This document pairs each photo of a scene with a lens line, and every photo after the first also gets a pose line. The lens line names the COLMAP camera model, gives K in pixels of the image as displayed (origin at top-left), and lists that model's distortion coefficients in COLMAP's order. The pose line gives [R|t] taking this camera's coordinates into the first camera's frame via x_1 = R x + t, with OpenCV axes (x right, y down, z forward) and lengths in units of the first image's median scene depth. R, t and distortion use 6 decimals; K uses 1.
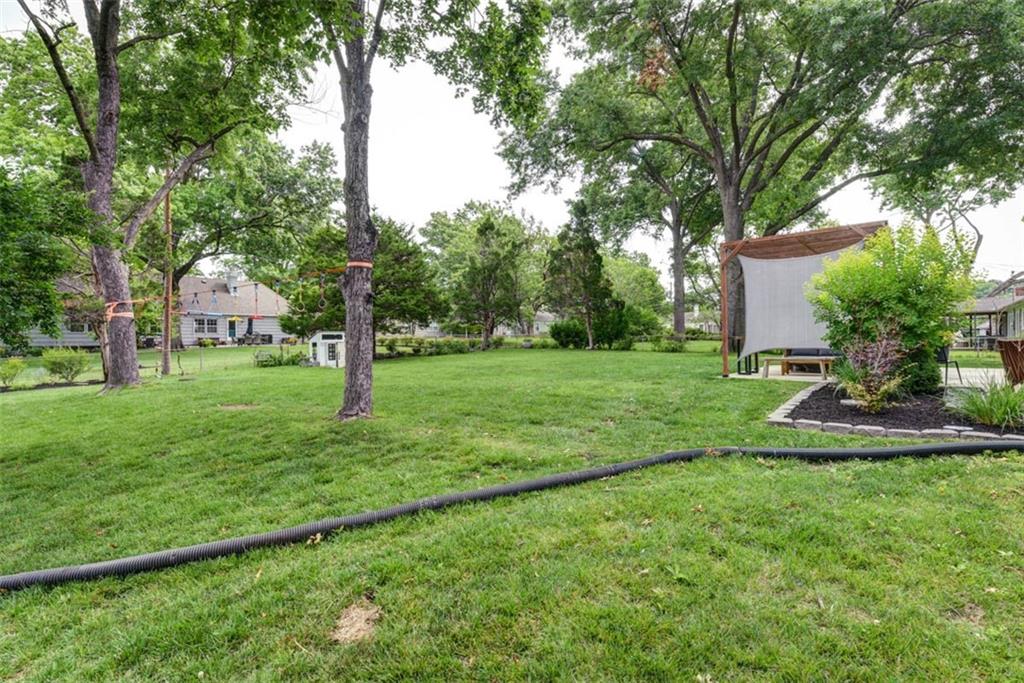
lens RADIAL K [[508.5, 0, 508.7], [0, 508.5, 341.9], [0, 0, 1]] dist [-0.001022, -0.002913]
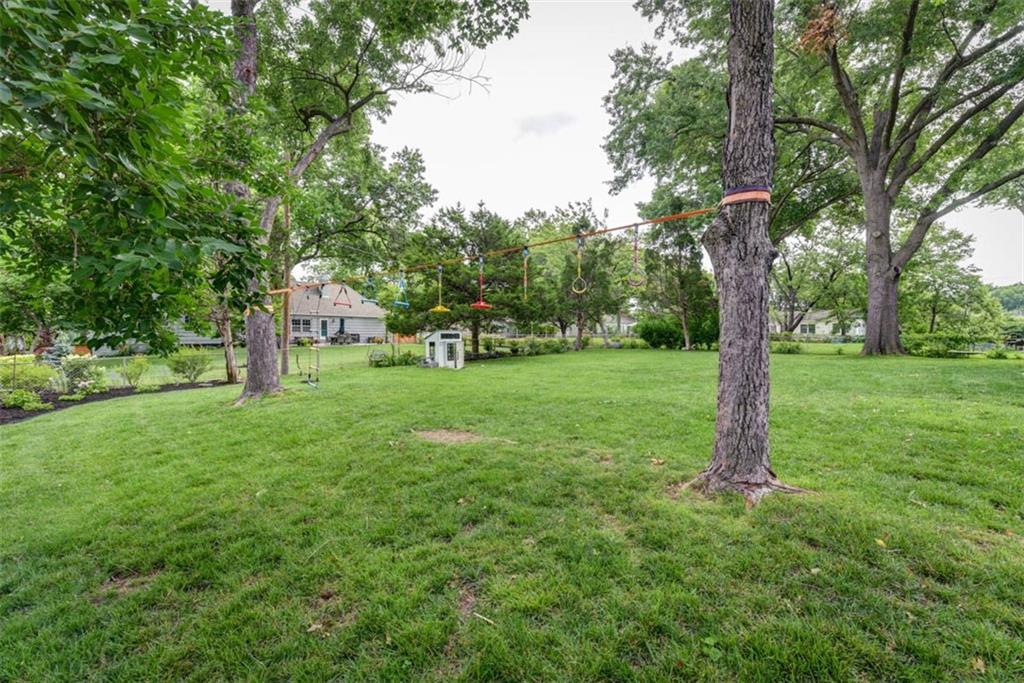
lens RADIAL K [[467.2, 0, 514.2], [0, 467.2, 341.6], [0, 0, 1]] dist [-0.004522, 0.000453]
pose [[0.995913, 0.004549, -0.090204, -0.094977], [-0.004550, 0.999990, 0.000192, -0.000094], [0.090204, 0.000219, 0.995923, 0.092965]]
